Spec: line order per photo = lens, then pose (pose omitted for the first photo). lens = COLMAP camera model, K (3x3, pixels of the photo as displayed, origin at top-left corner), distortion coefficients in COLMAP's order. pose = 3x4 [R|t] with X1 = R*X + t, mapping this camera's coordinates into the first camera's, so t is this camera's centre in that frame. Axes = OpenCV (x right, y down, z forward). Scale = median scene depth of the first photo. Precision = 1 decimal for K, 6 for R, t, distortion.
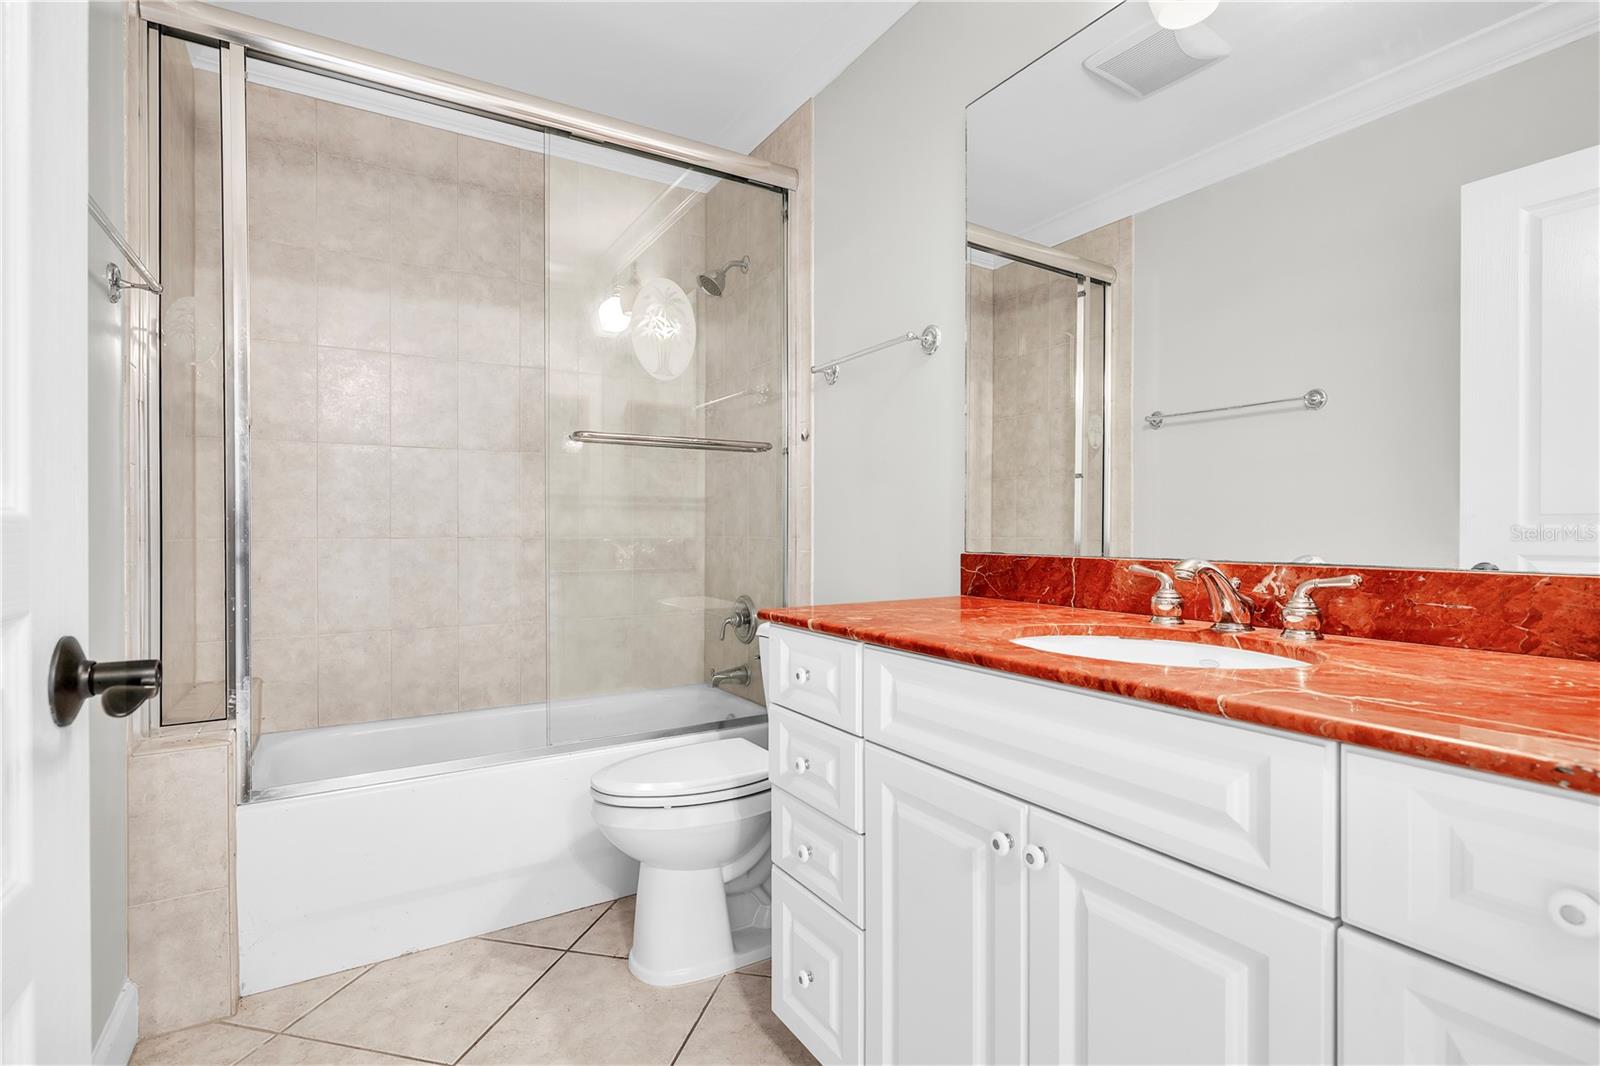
lens RADIAL K [[760.4, 0, 800.0], [0, 760.4, 533.0], [0, 0, 1]] dist [-0.002715, 0.000205]
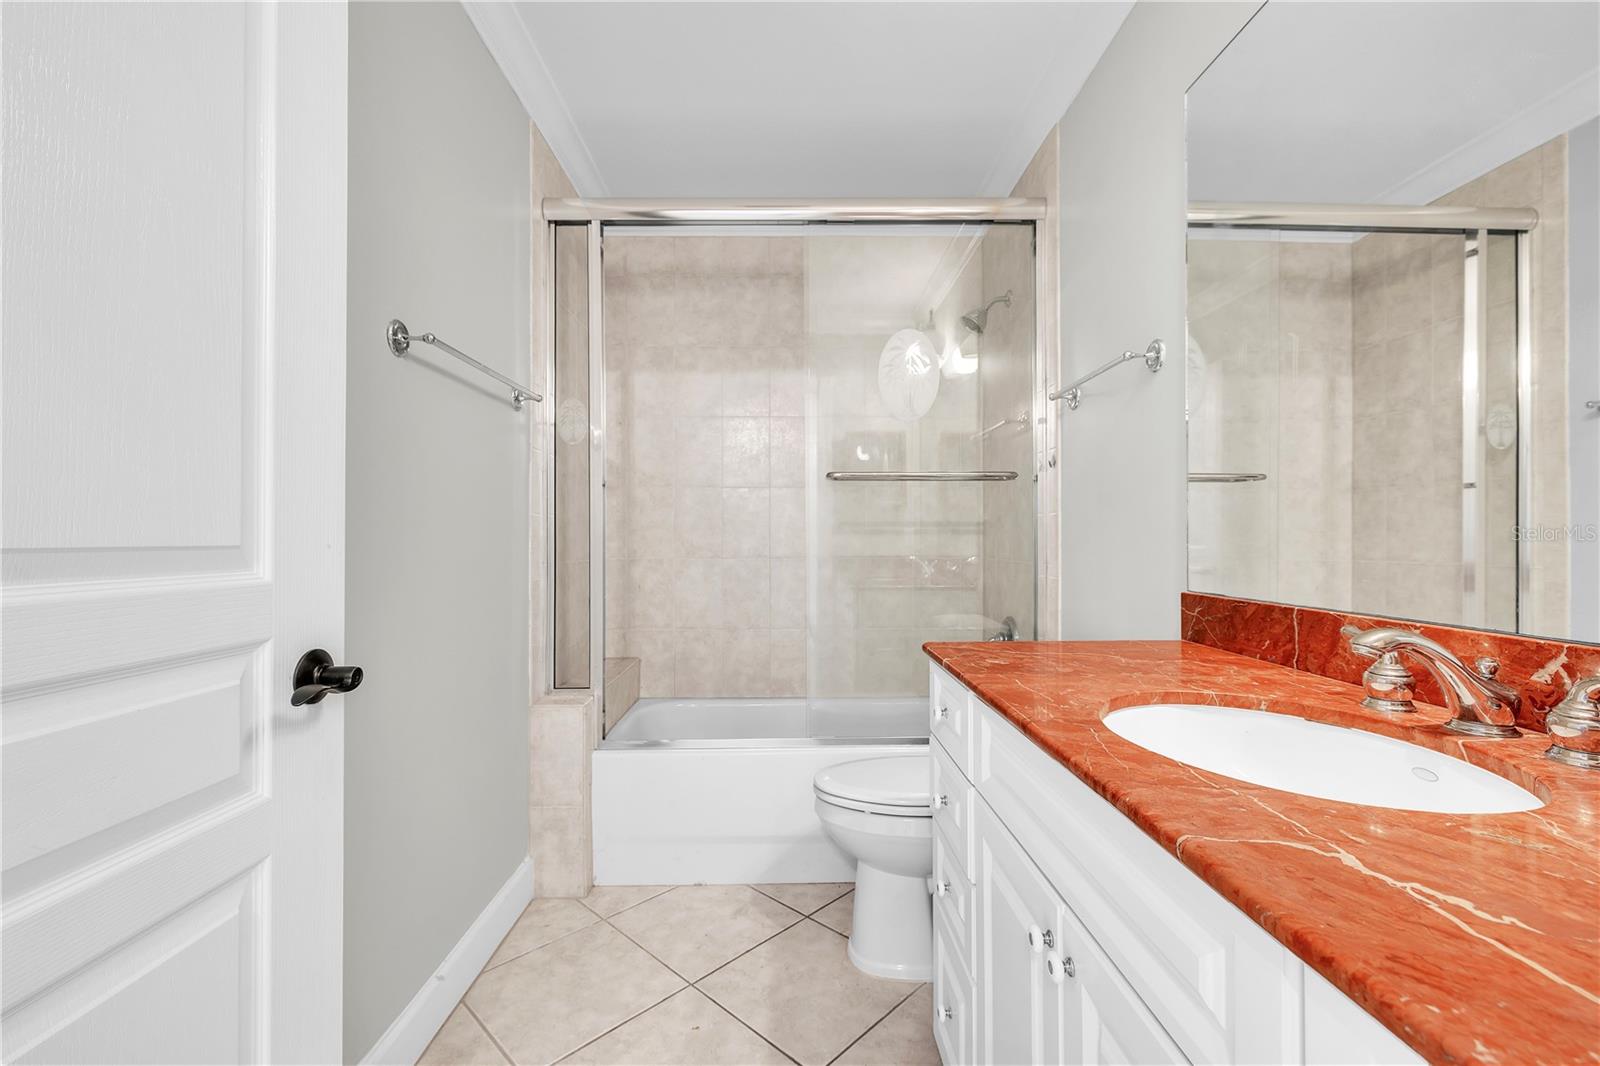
lens RADIAL K [[680.4, 0, 797.6], [0, 680.4, 531.4], [0, 0, 1]] dist [0.001996, 0.000065]
pose [[0.861079, -0.005993, -0.508436, 0.251719], [-0.000436, 0.999921, -0.012524, -0.037567], [0.508471, 0.011006, 0.861009, 0.090533]]
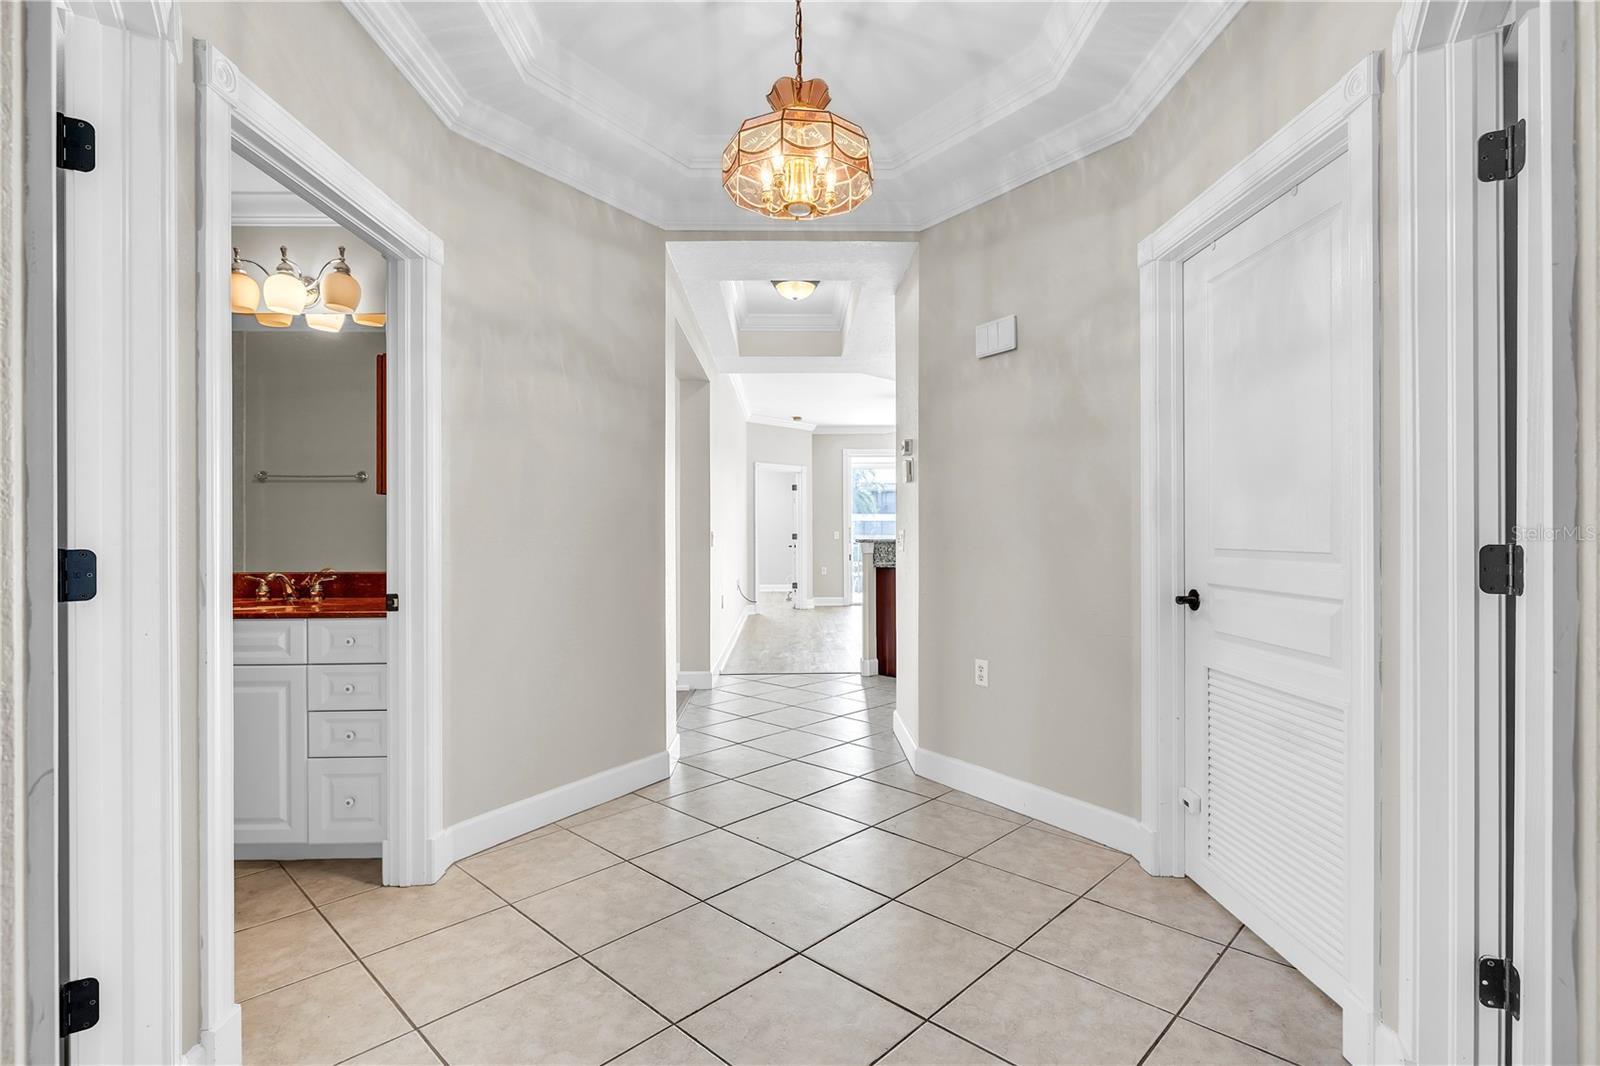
lens RADIAL K [[760.4, 0, 800.0], [0, 760.4, 533.0], [0, 0, 1]] dist [-0.002715, 0.000205]
pose [[0.501836, -0.003327, 0.864956, -0.561958], [0.008760, 0.999961, -0.001236, -0.056225], [-0.864918, 0.008197, 0.501846, -1.269070]]
